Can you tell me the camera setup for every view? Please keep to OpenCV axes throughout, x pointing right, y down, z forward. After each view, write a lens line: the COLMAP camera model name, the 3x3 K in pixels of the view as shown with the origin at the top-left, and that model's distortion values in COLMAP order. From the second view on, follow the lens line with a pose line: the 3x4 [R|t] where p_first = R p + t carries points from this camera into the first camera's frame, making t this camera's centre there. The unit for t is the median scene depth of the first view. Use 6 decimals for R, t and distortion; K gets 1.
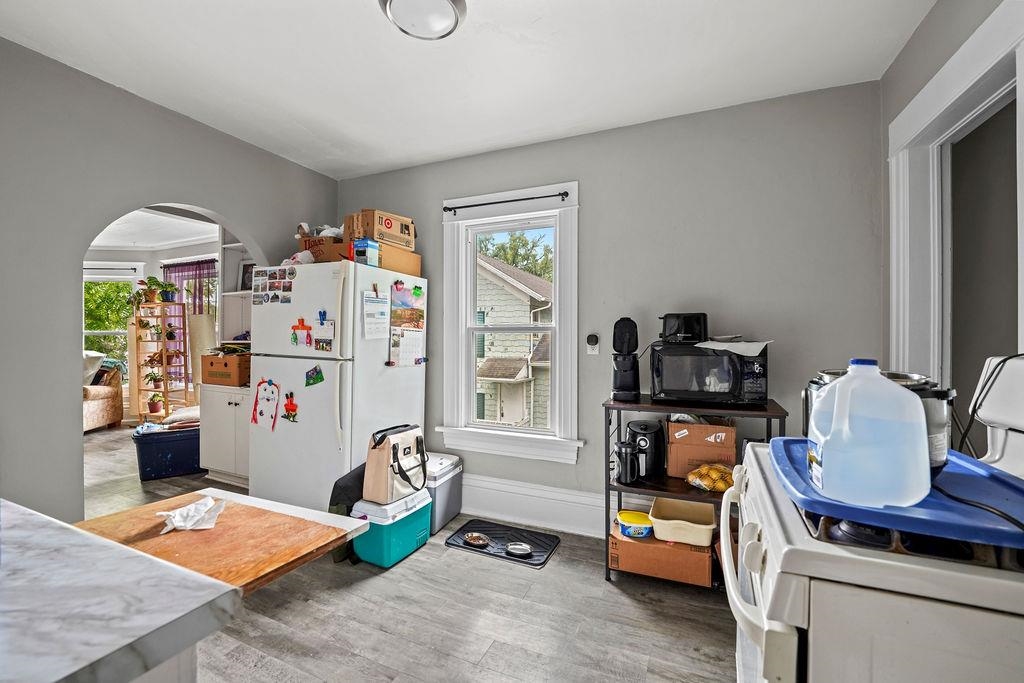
lens RADIAL K [[424.8, 0, 512.0], [0, 424.8, 341.5], [0, 0, 1]] dist [-0.017903, 0.000035]
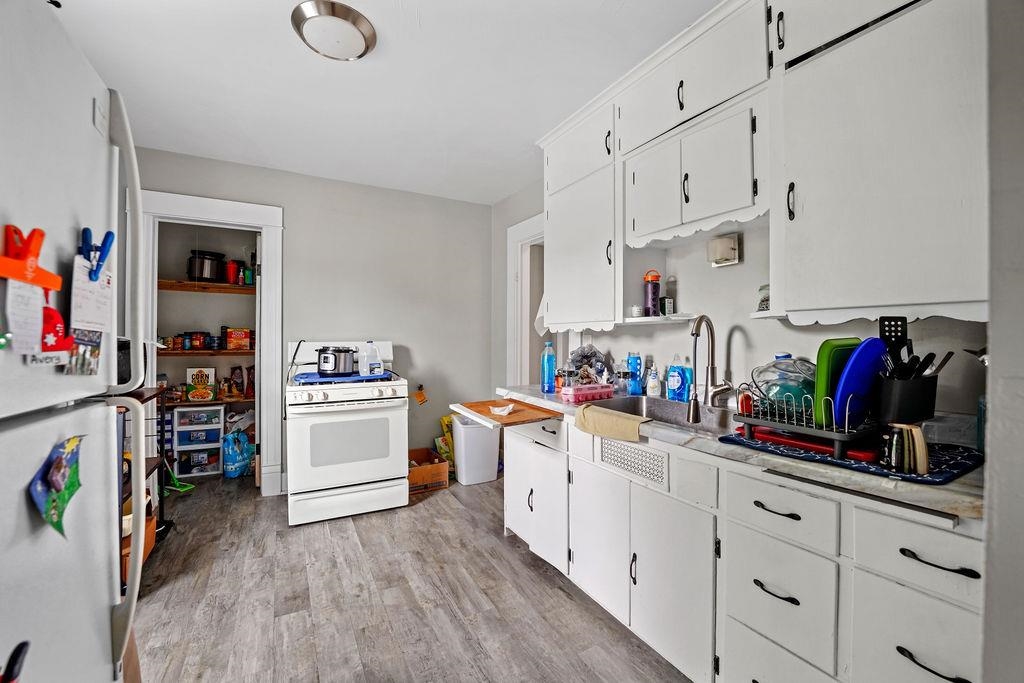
lens RADIAL K [[424.8, 0, 512.0], [0, 424.8, 341.5], [0, 0, 1]] dist [-0.017903, 0.000035]
pose [[-0.793919, -0.003177, 0.608015, -1.181540], [-0.000756, 0.999991, 0.004237, 0.009535], [-0.608023, 0.002904, -0.793914, 1.503545]]
